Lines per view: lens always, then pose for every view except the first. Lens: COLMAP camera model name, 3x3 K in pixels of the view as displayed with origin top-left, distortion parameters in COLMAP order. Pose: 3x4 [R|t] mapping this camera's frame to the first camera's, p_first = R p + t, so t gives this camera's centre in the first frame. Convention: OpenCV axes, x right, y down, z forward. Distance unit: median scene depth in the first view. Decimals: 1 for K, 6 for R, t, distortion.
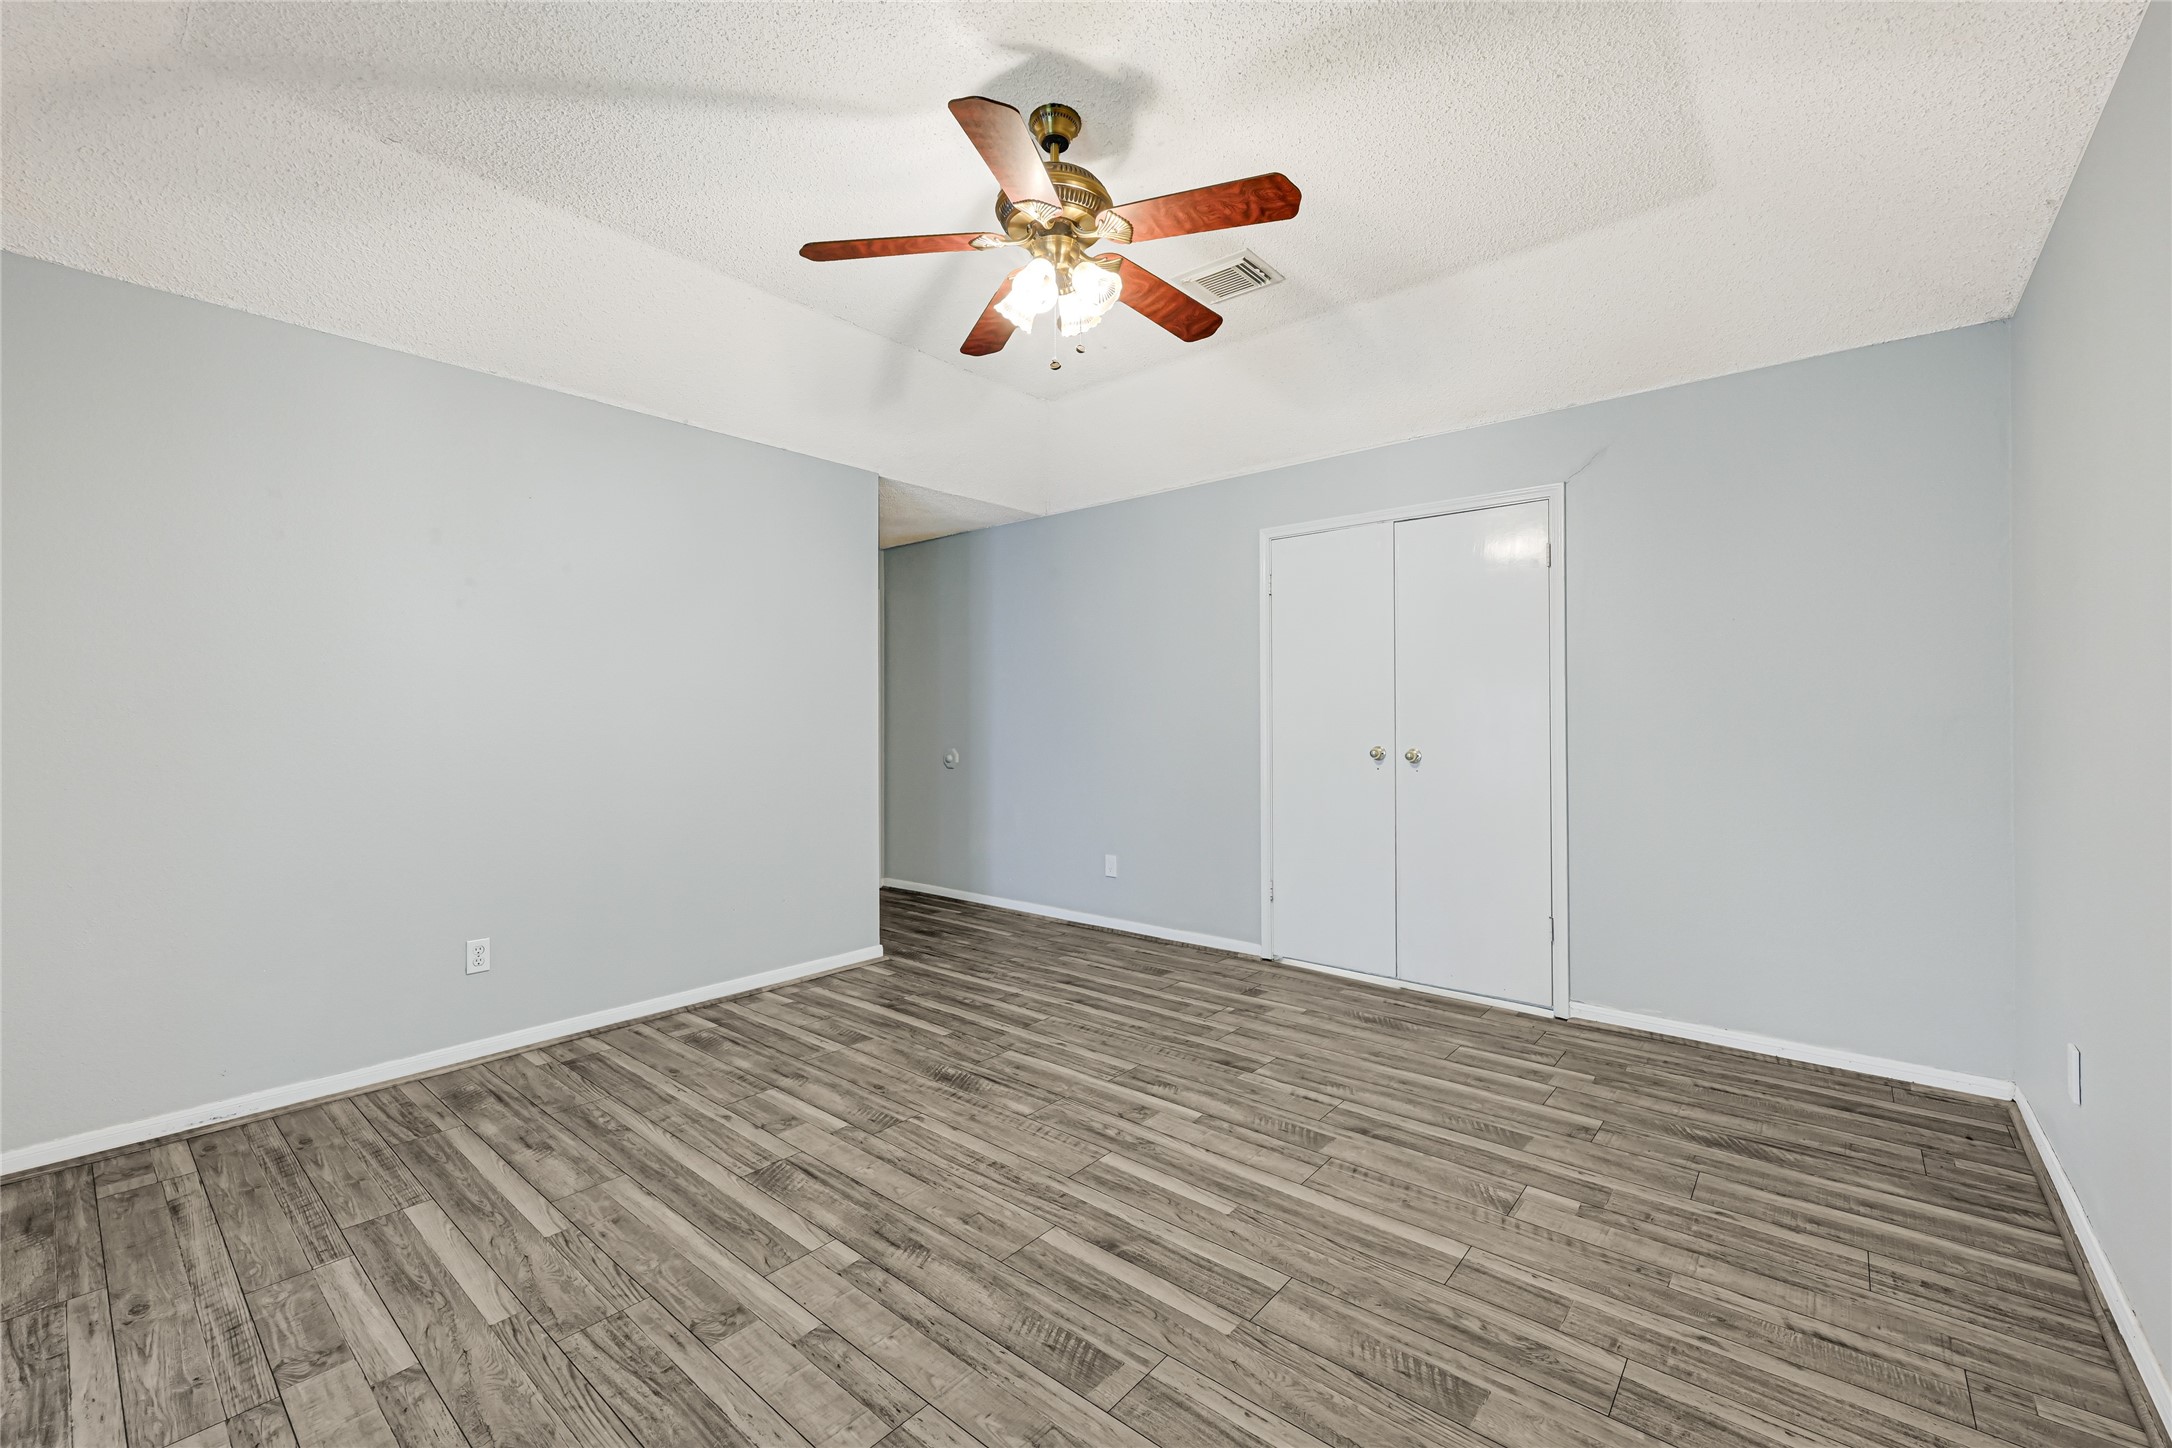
lens RADIAL K [[879.0, 0, 1094.6], [0, 879.0, 712.3], [0, 0, 1]] dist [0.013552, -0.000595]
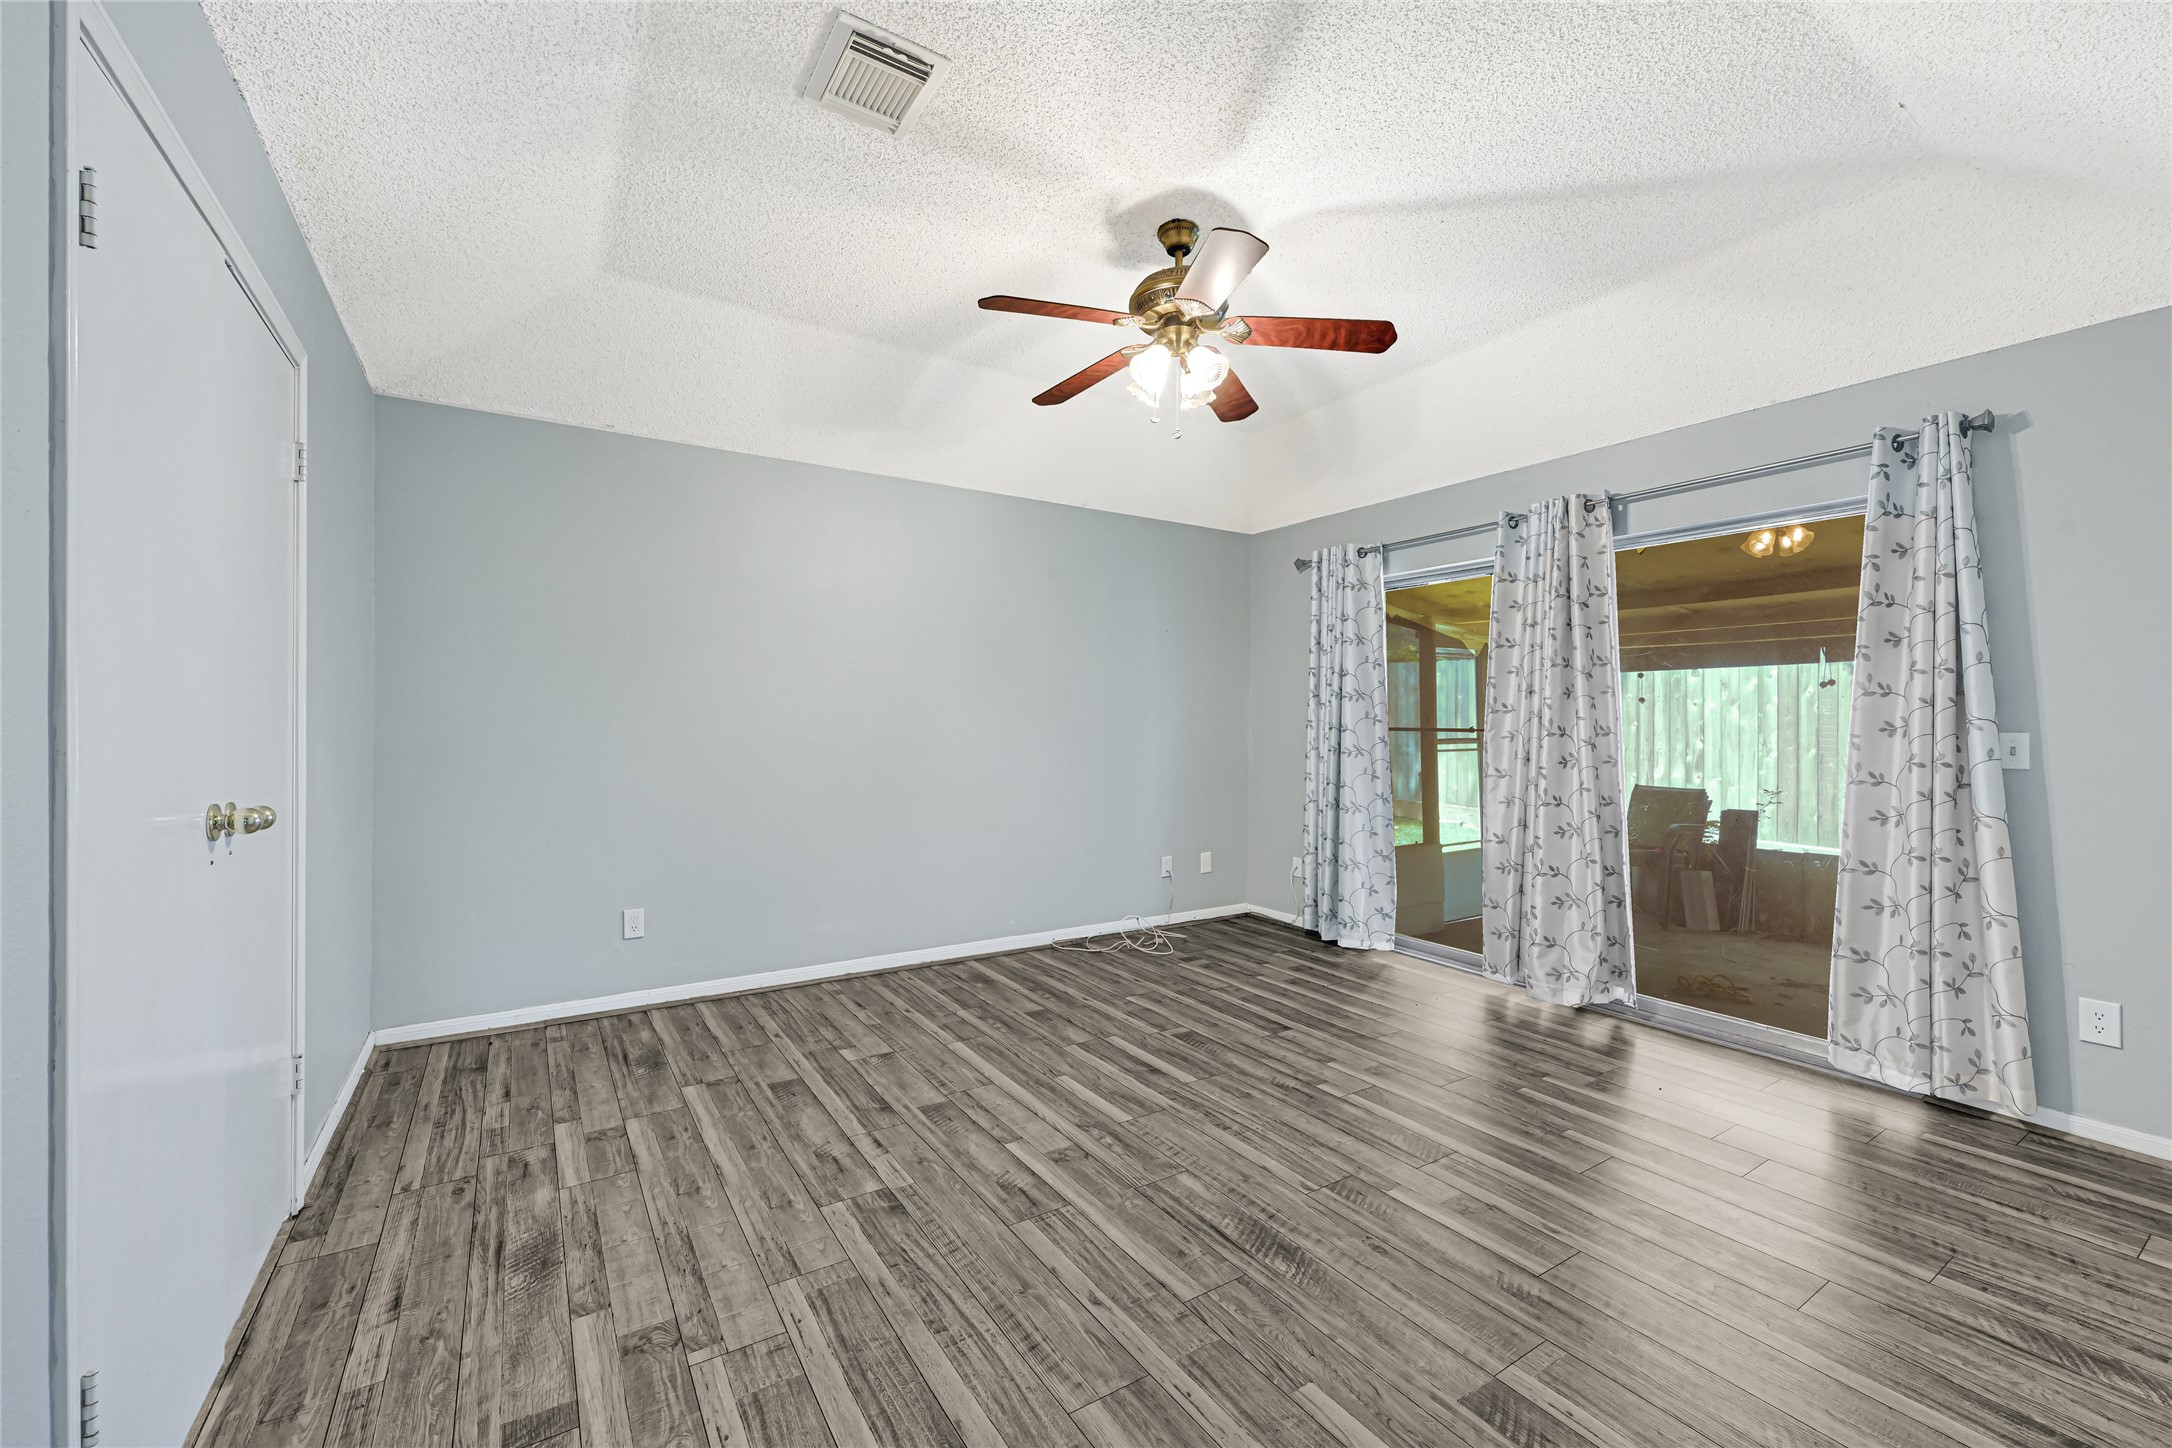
lens RADIAL K [[879.0, 0, 1082.5], [0, 879.0, 727.6], [0, 0, 1]] dist [0.013552, -0.000595]
pose [[-0.953086, -0.005722, 0.302644, -0.258954], [-0.008065, 0.999946, -0.006493, 0.006599], [-0.302591, -0.008629, -0.953082, 1.985147]]
